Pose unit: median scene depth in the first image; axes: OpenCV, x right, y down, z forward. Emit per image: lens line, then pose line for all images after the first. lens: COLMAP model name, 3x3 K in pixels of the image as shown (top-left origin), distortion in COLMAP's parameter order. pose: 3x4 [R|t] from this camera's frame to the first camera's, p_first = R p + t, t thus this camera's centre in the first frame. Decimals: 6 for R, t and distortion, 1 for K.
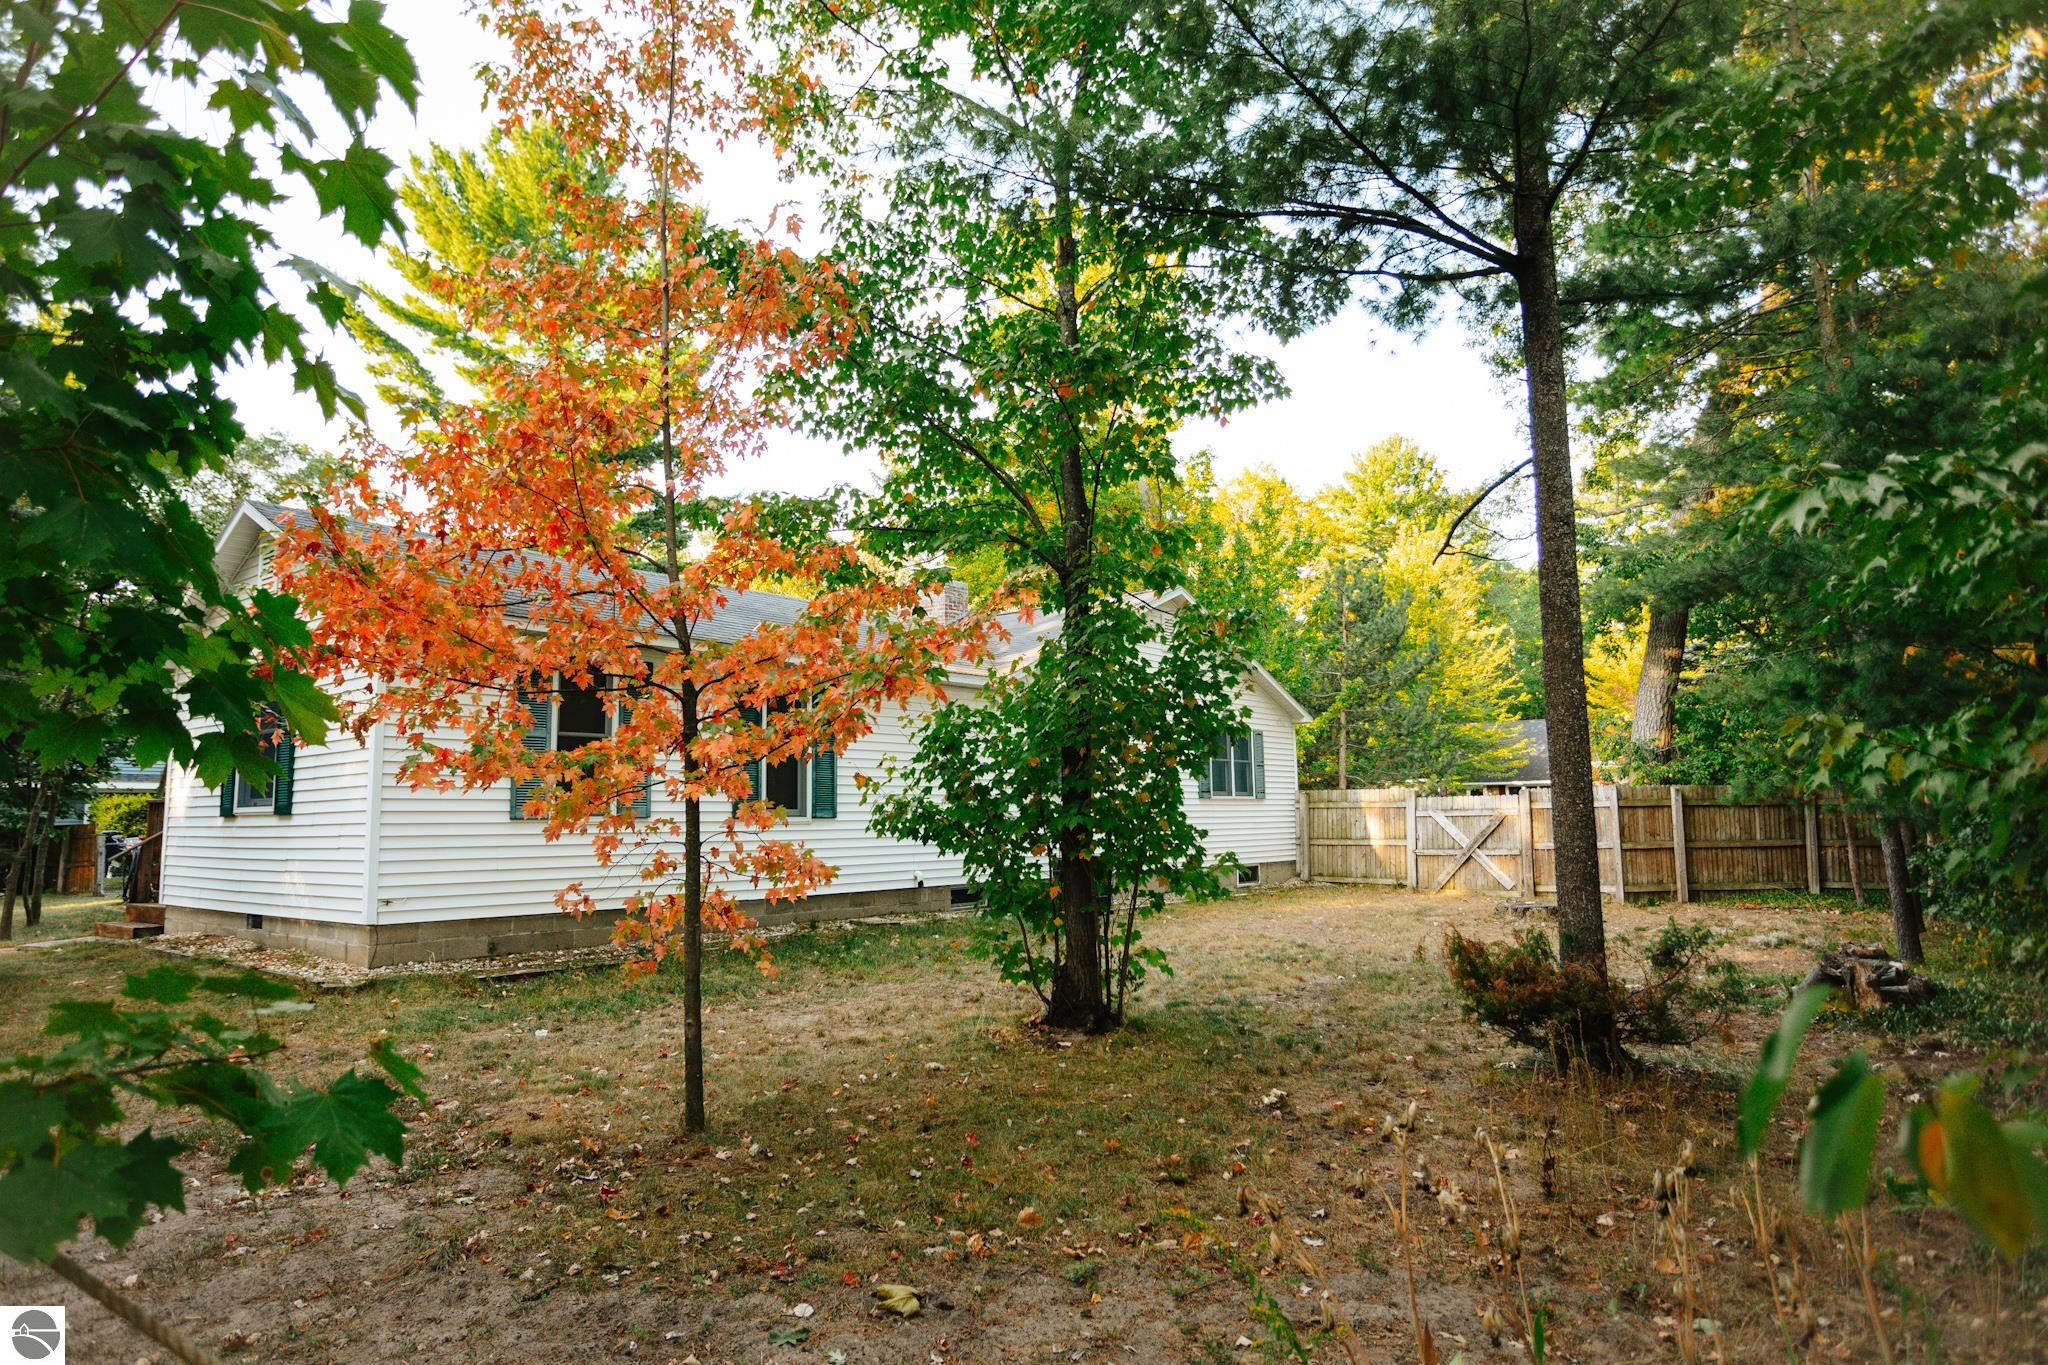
lens RADIAL K [[1190.8, 0, 1024.0], [0, 1190.8, 682.5], [0, 0, 1]] dist [-0.030093, 0.036223]
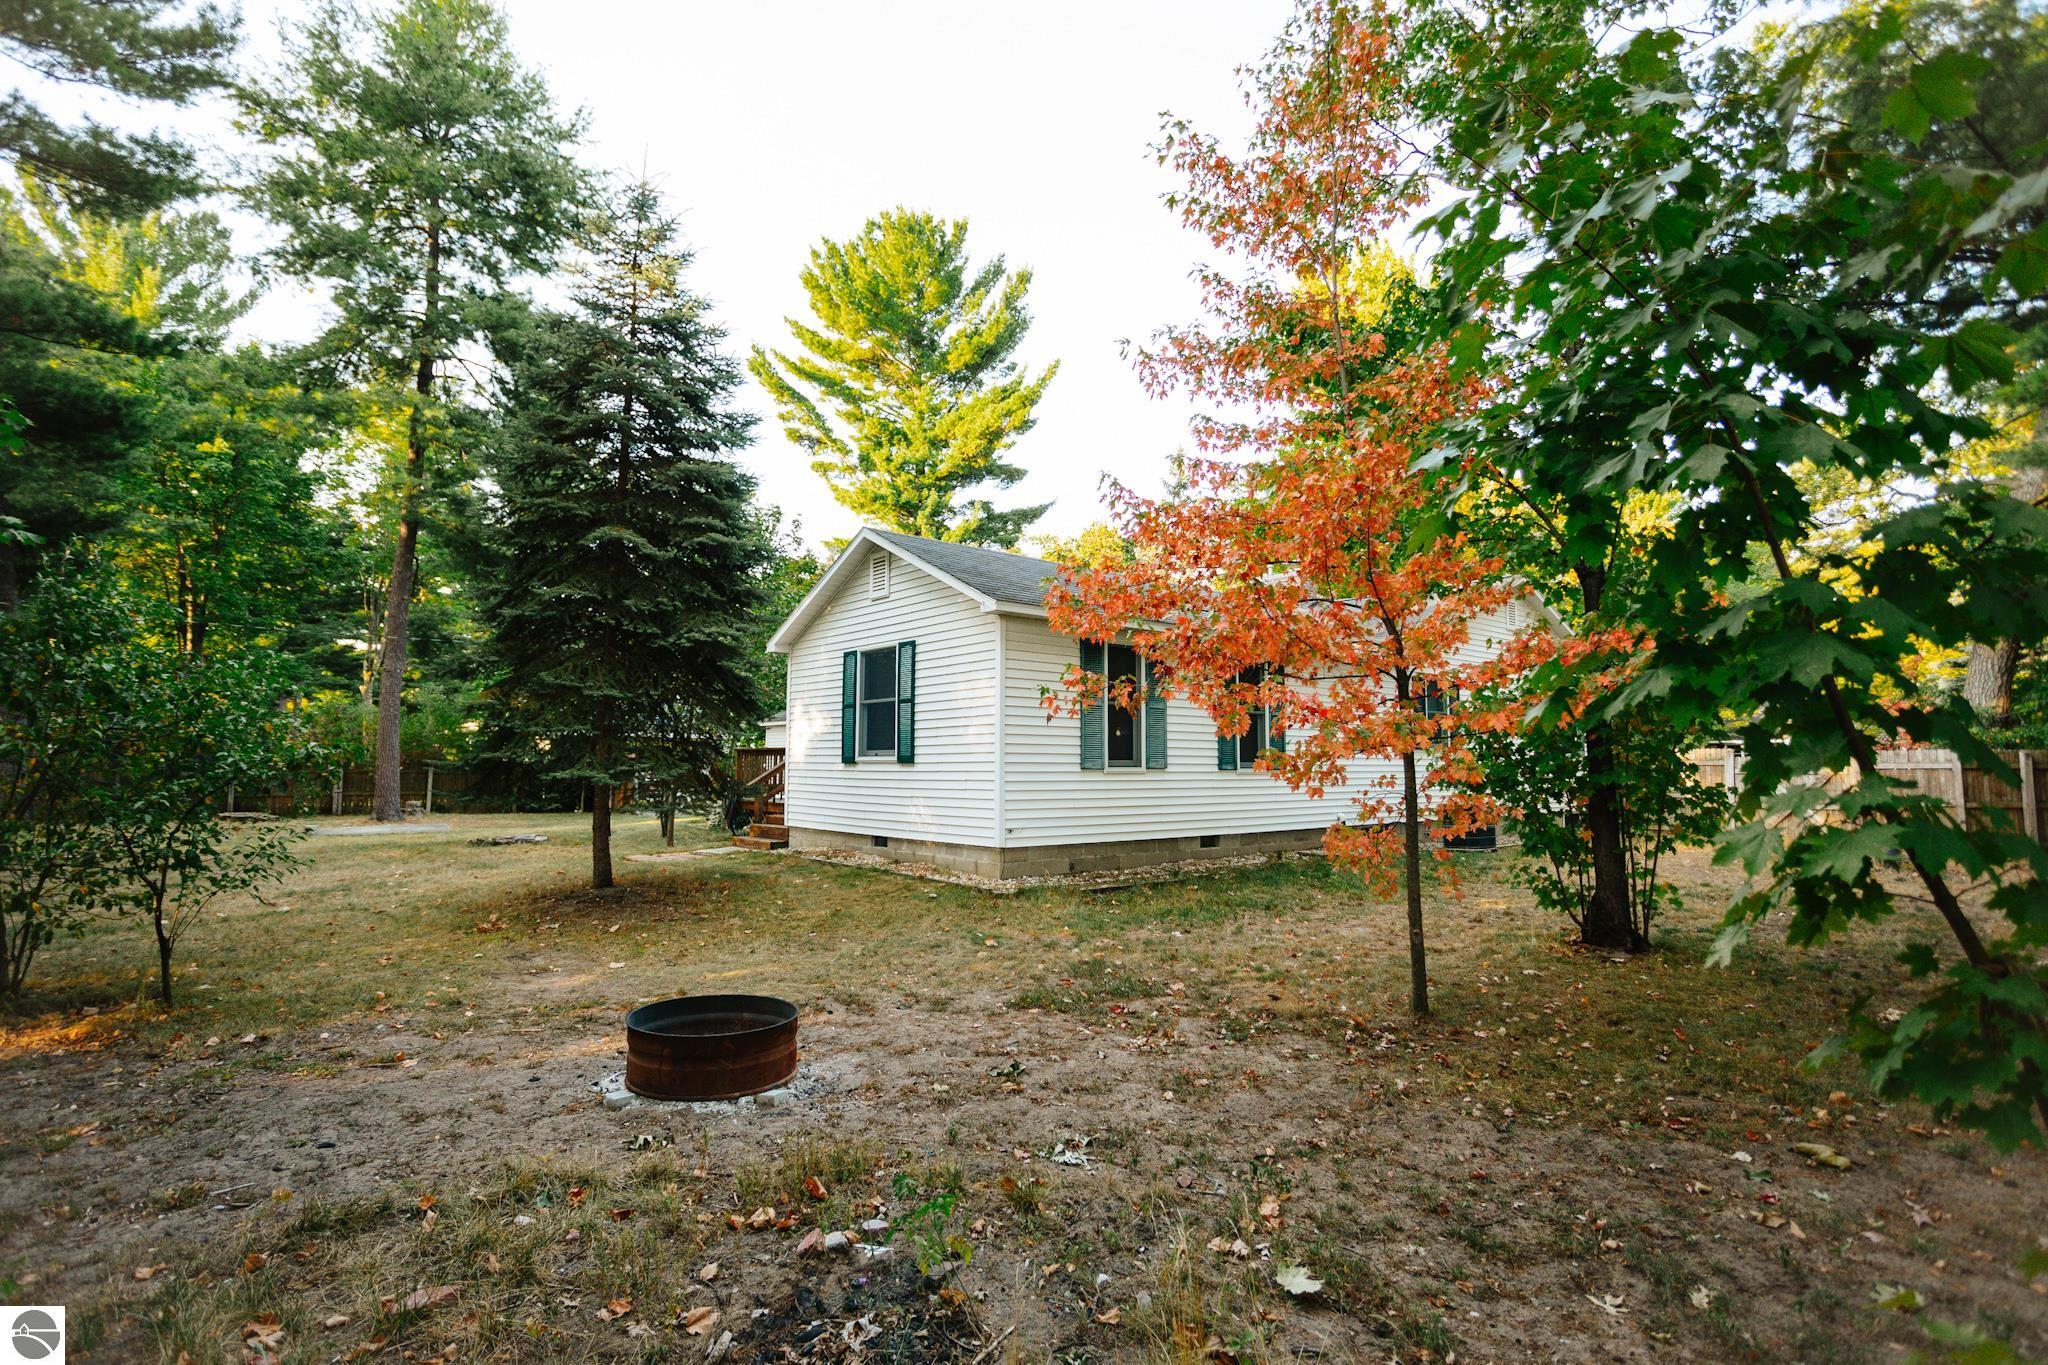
lens RADIAL K [[991.6, 0, 1024.0], [0, 991.6, 682.5], [0, 0, 1]] dist [-0.055502, 0.039492]
pose [[0.982227, -0.000337, -0.187695, -0.291340], [0.006199, 0.999511, 0.030645, -0.013013], [0.187593, -0.031264, 0.981749, -0.073747]]
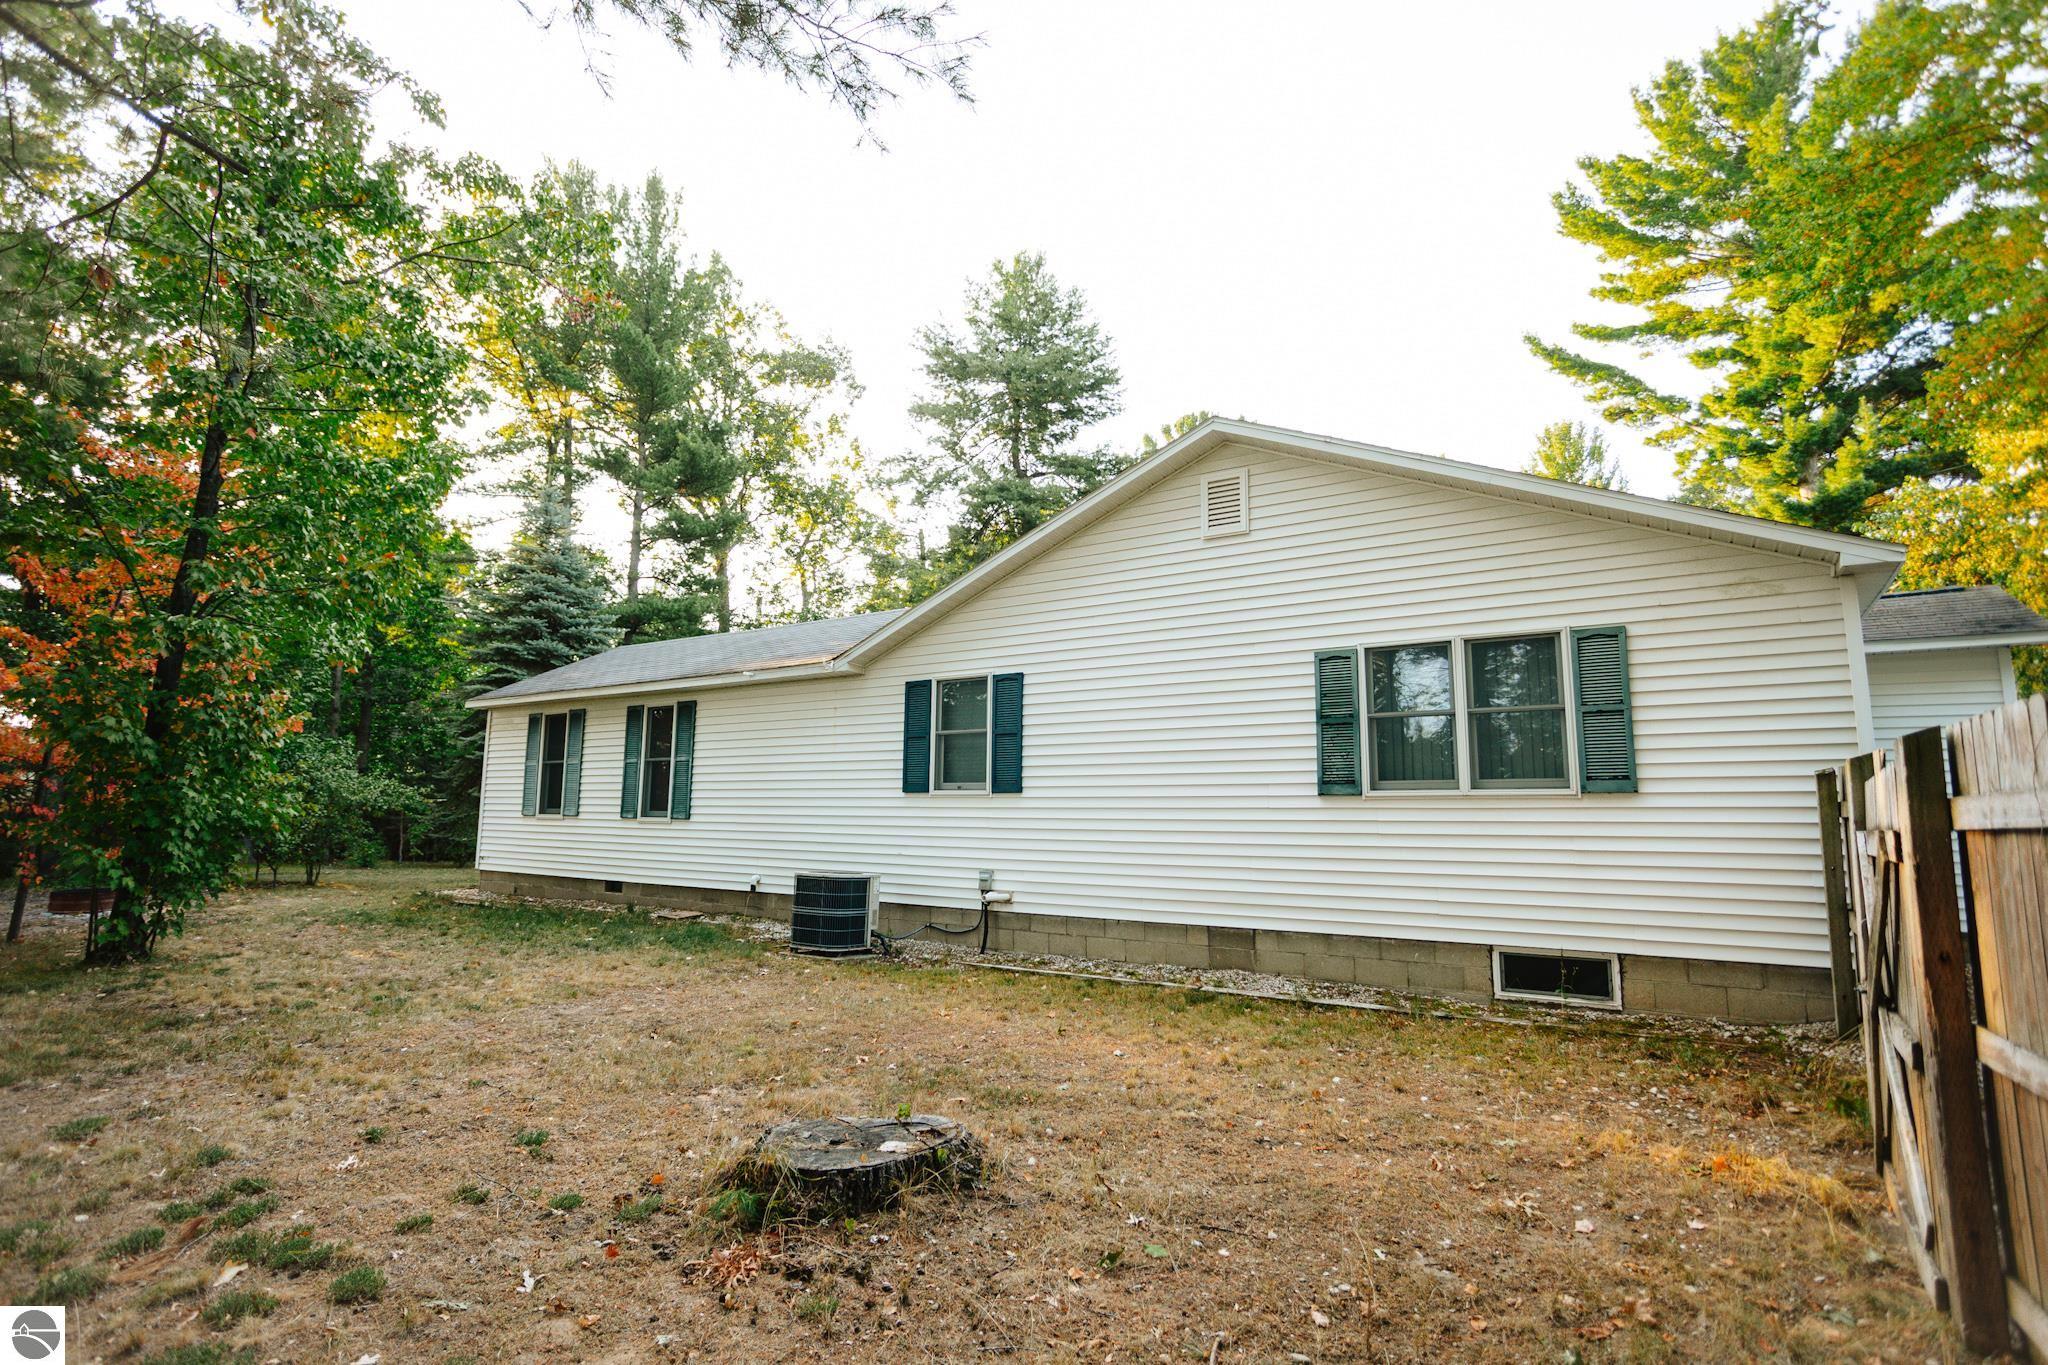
lens RADIAL K [[991.6, 0, 1024.0], [0, 991.6, 682.5], [0, 0, 1]] dist [-0.055502, 0.039492]
pose [[0.100425, -0.123227, -0.987284, 0.792265], [0.100492, 0.988482, -0.113155, 0.124592], [0.989857, -0.087850, 0.111652, 1.253296]]
